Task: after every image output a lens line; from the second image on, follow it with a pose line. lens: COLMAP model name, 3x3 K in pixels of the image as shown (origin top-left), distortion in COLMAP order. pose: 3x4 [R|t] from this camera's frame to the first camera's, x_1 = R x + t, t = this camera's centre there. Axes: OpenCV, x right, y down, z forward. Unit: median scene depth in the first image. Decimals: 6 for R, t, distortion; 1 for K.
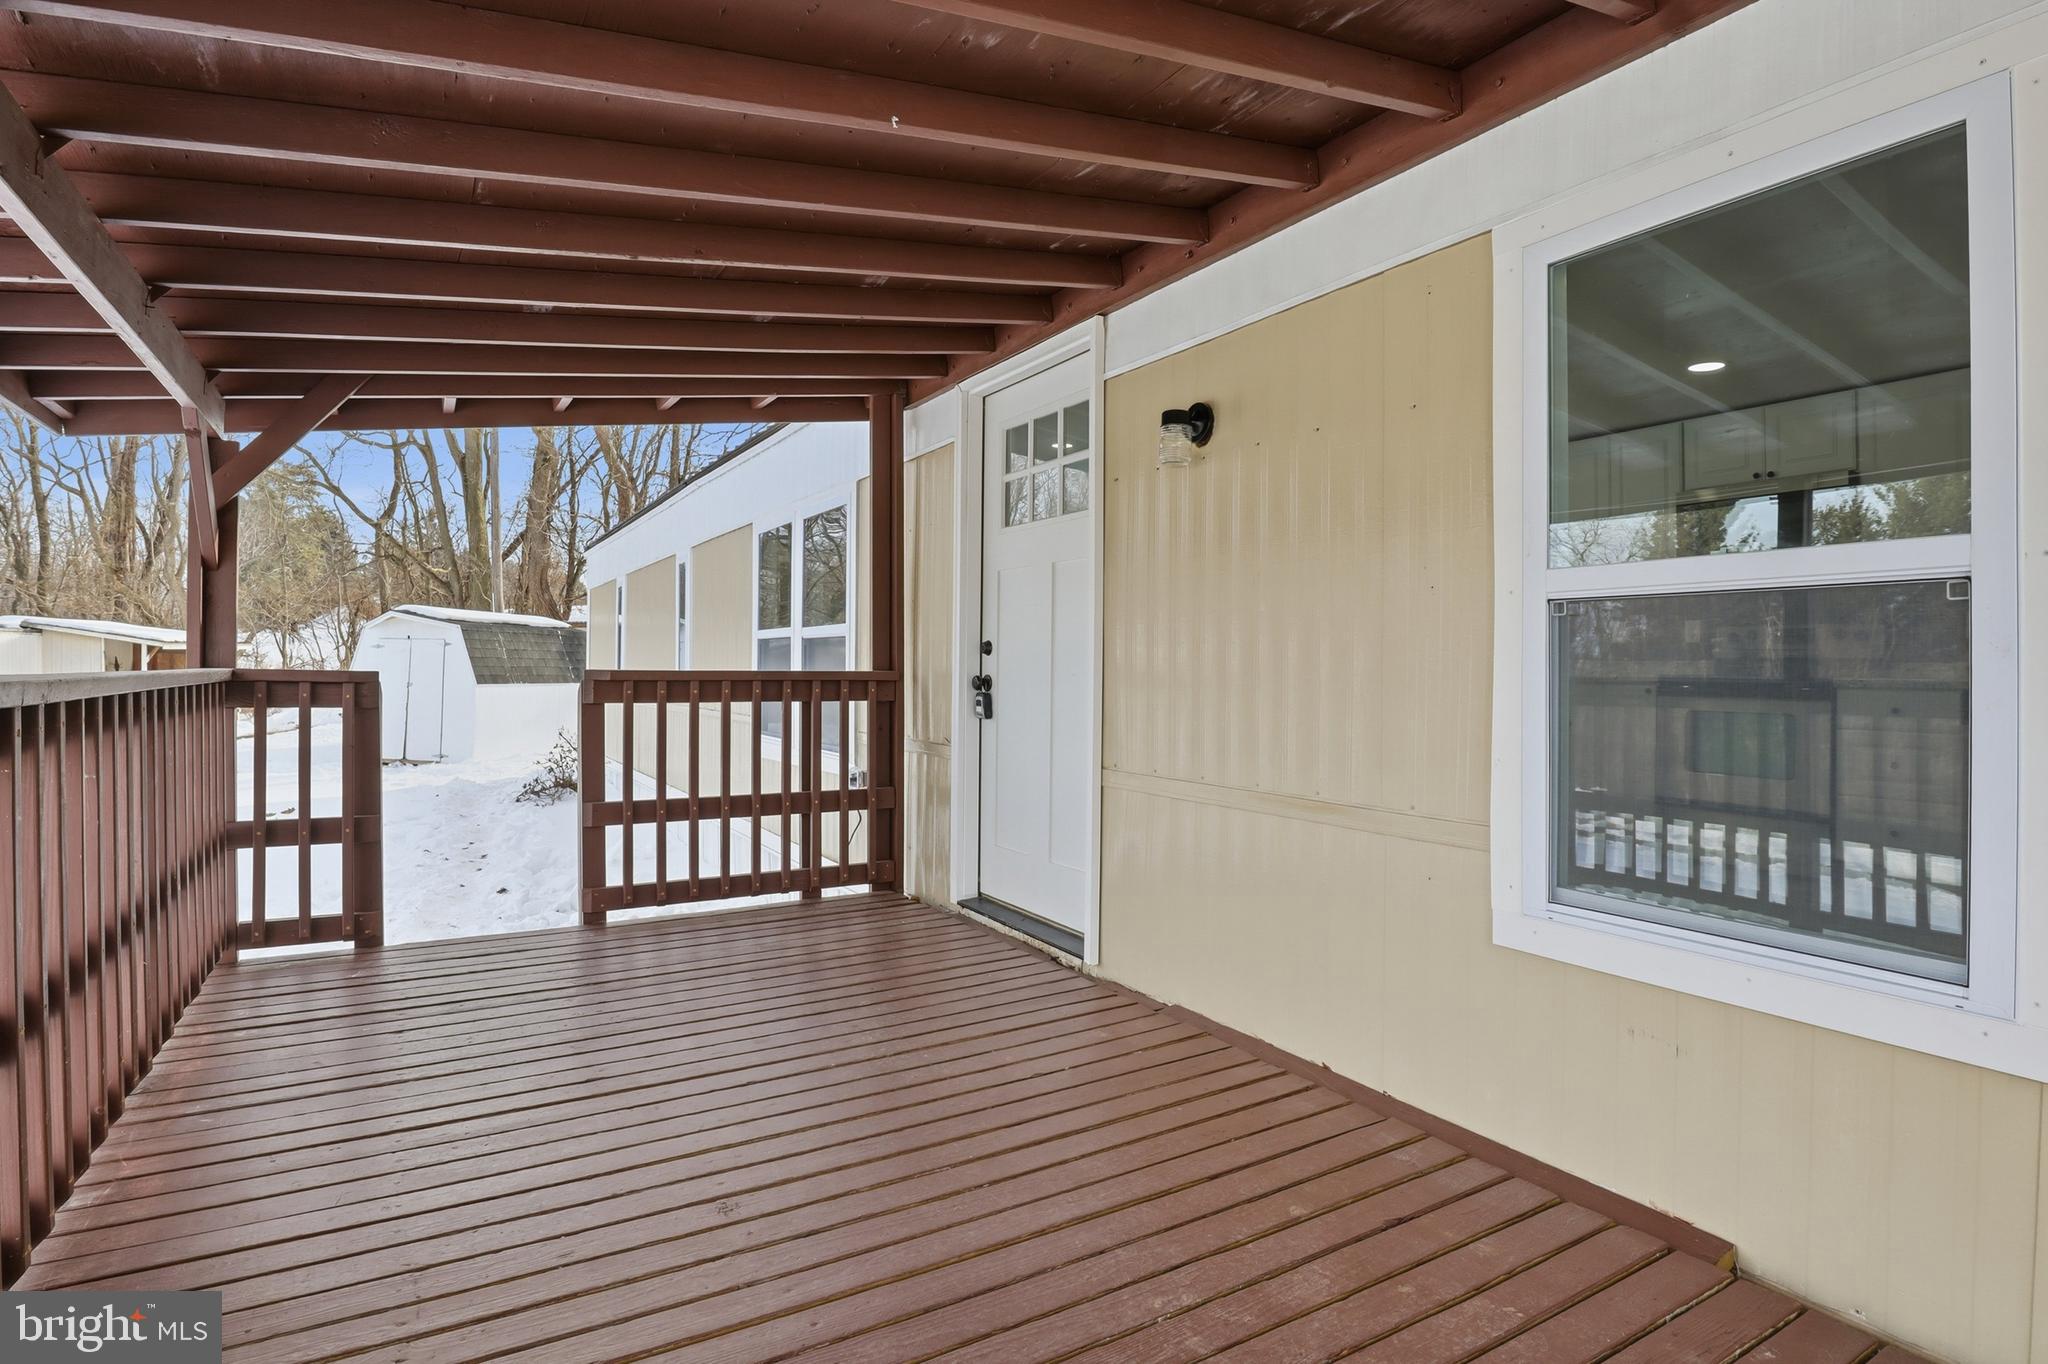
lens RADIAL K [[1045.4, 0, 1025.5], [0, 1045.4, 666.6], [0, 0, 1]] dist [-0.028654, 0.001045]
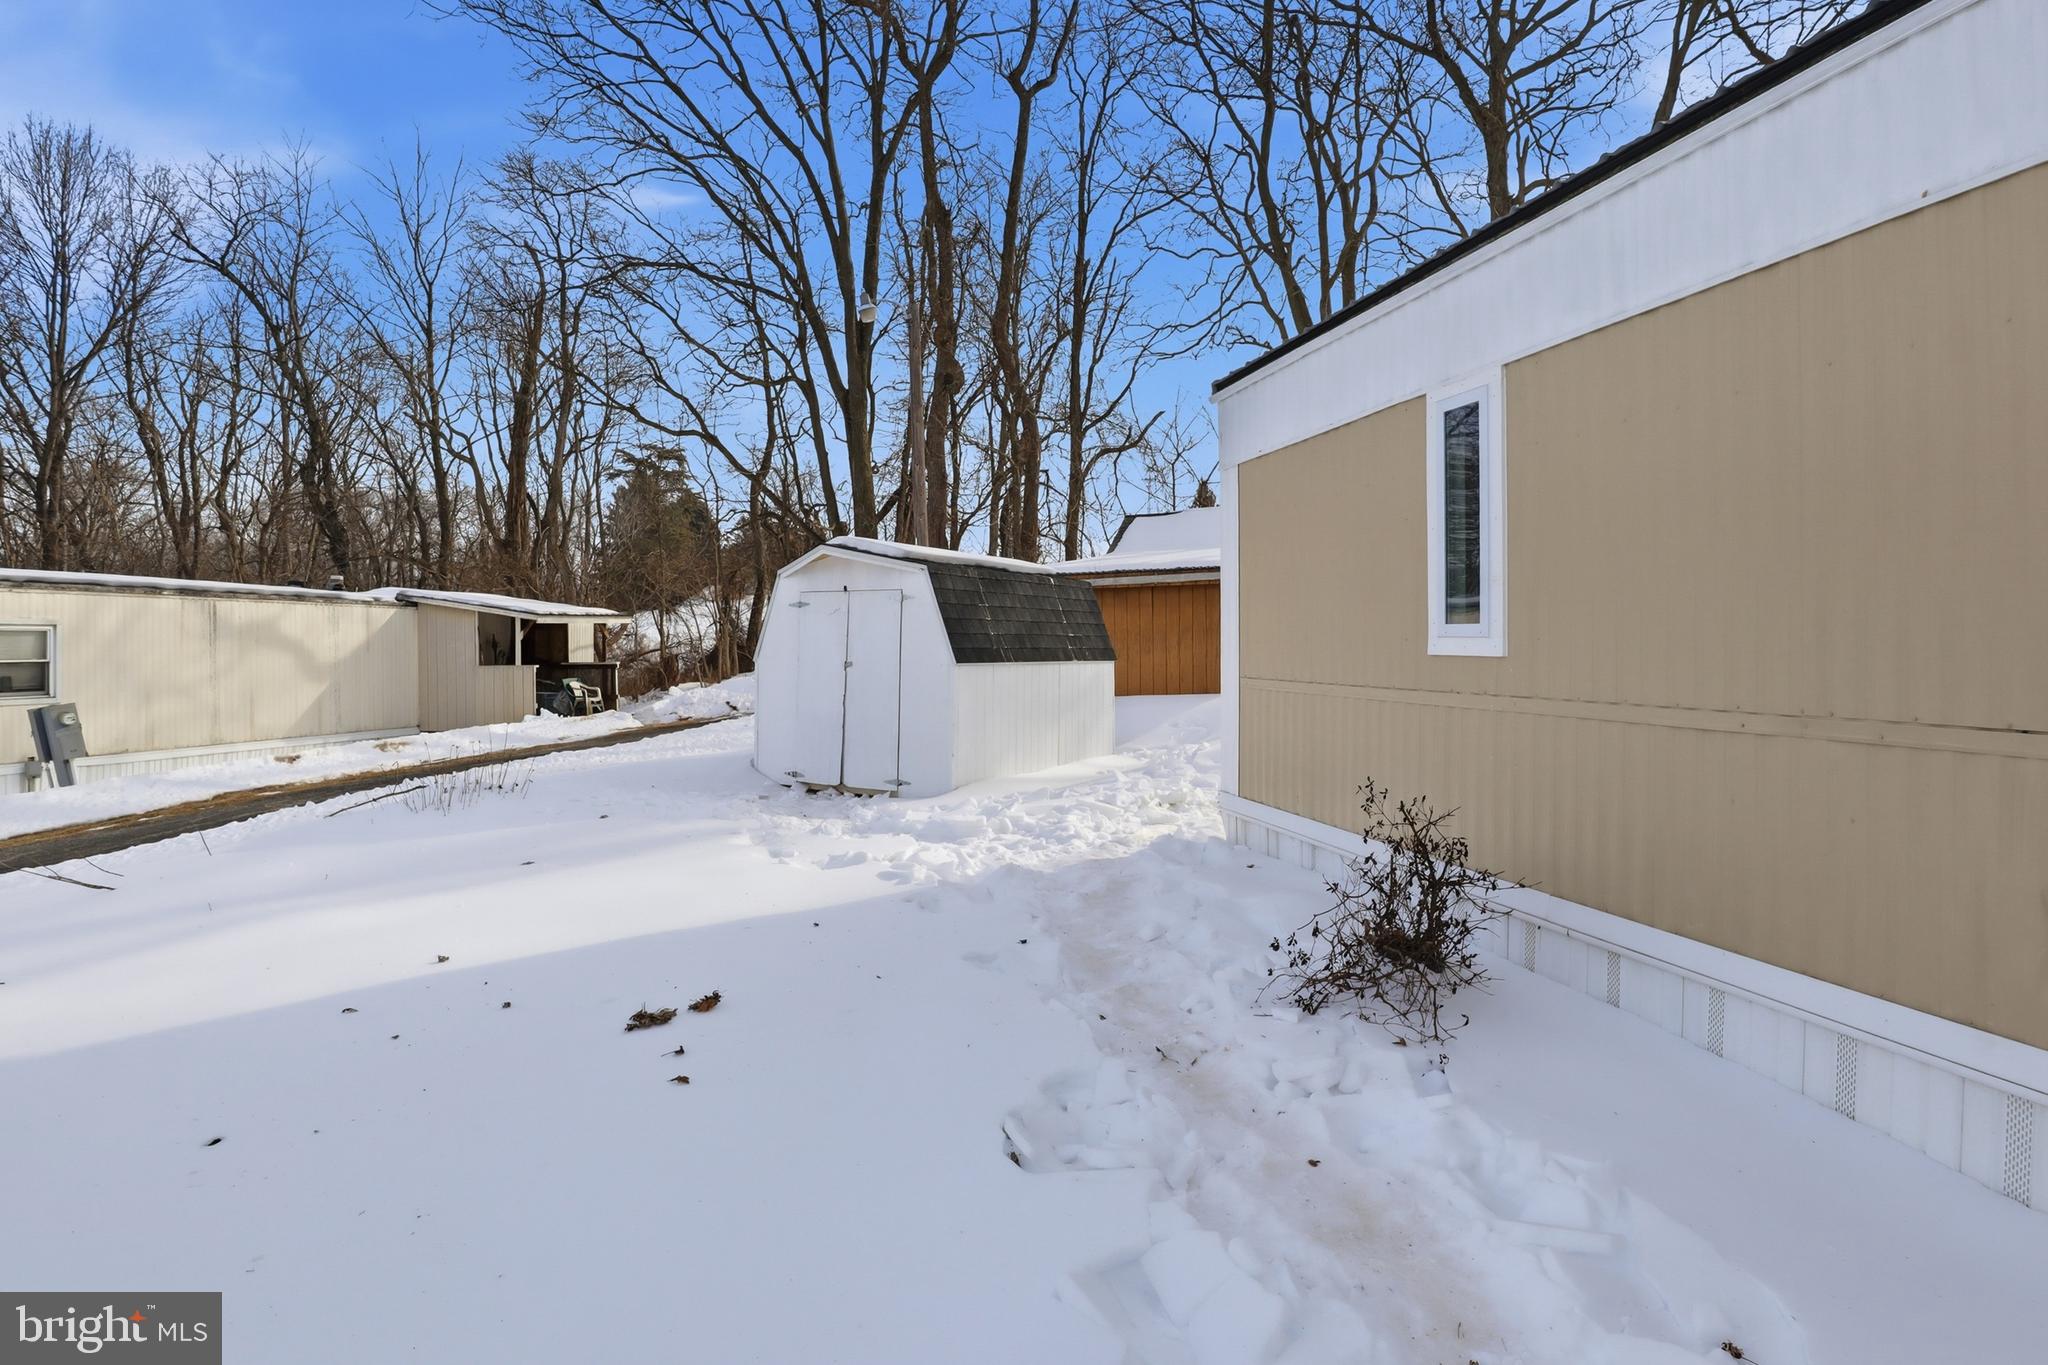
lens RADIAL K [[1045.4, 0, 1025.5], [0, 1045.4, 667.1], [0, 0, 1]] dist [-0.028654, 0.001045]
pose [[0.959019, -0.003434, -0.283321, -0.170534], [0.009987, 0.999715, 0.021689, 0.003331], [0.283165, -0.023630, 0.958780, 0.233165]]
